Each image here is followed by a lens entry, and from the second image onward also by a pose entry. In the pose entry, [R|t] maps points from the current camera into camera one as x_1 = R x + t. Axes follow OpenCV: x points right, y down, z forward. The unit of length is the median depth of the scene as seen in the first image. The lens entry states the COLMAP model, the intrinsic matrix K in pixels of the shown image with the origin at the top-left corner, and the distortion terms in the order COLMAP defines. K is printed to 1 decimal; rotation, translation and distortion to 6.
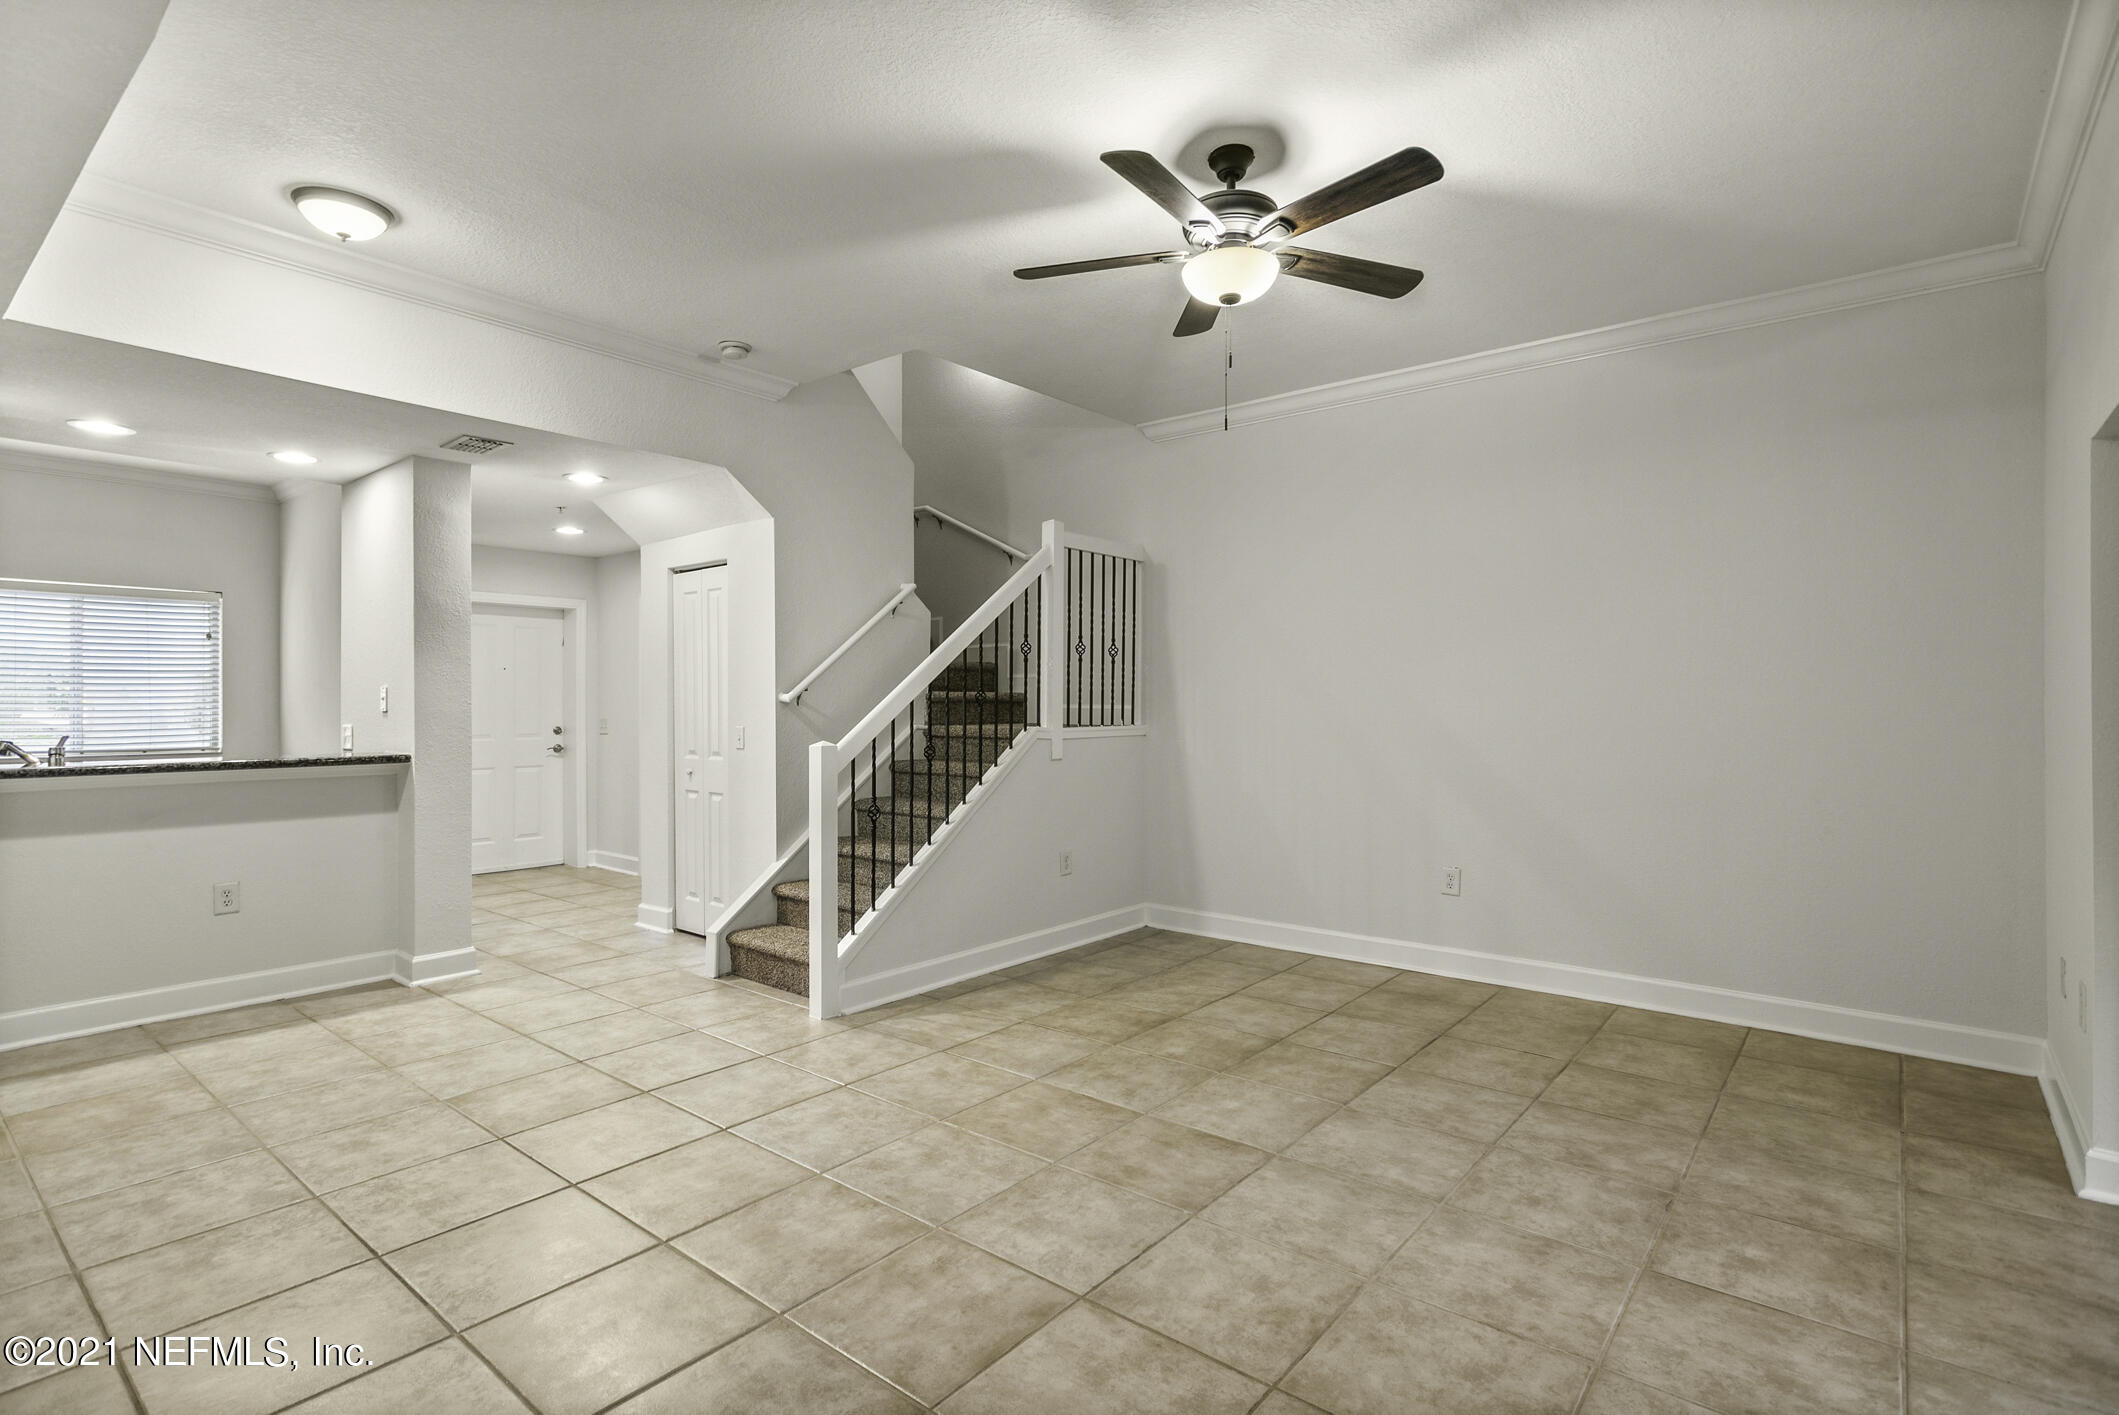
lens RADIAL K [[1026.3, 0, 1067.6], [0, 1026.3, 704.9], [0, 0, 1]] dist [0.001838, 0.000470]
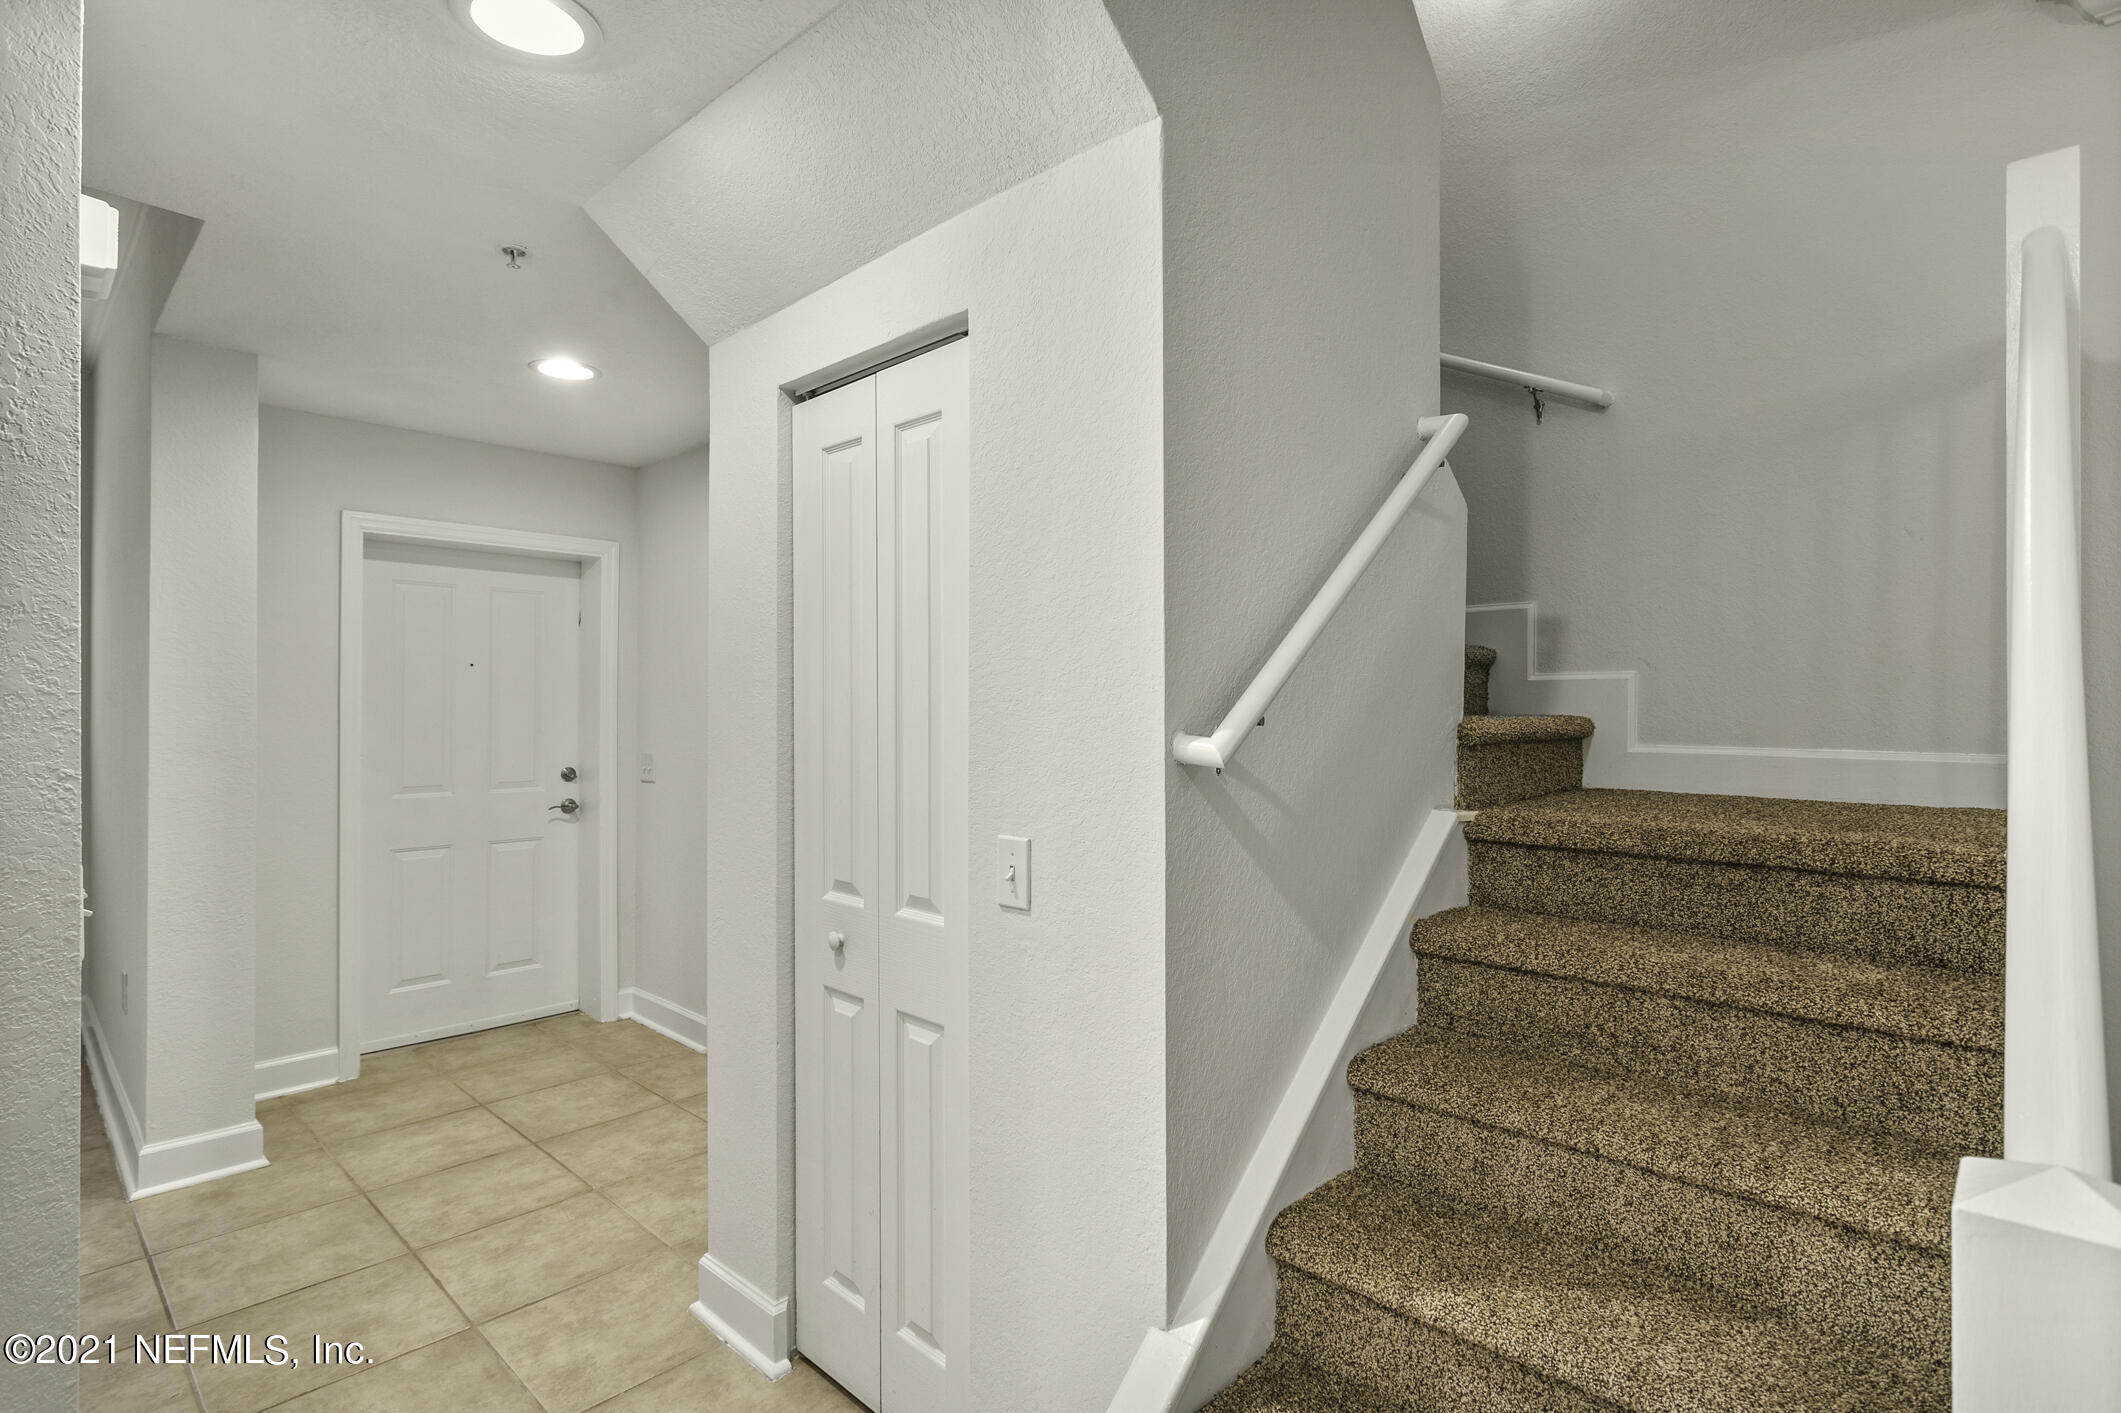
lens RADIAL K [[1027.3, 0, 1059.6], [0, 1027.3, 700.9], [0, 0, 1]] dist [0.001838, 0.000470]
pose [[0.997369, 0.001357, -0.072474, -0.532836], [-0.001853, 0.999975, -0.006773, -0.033814], [0.072463, 0.006889, 0.997347, 1.300889]]
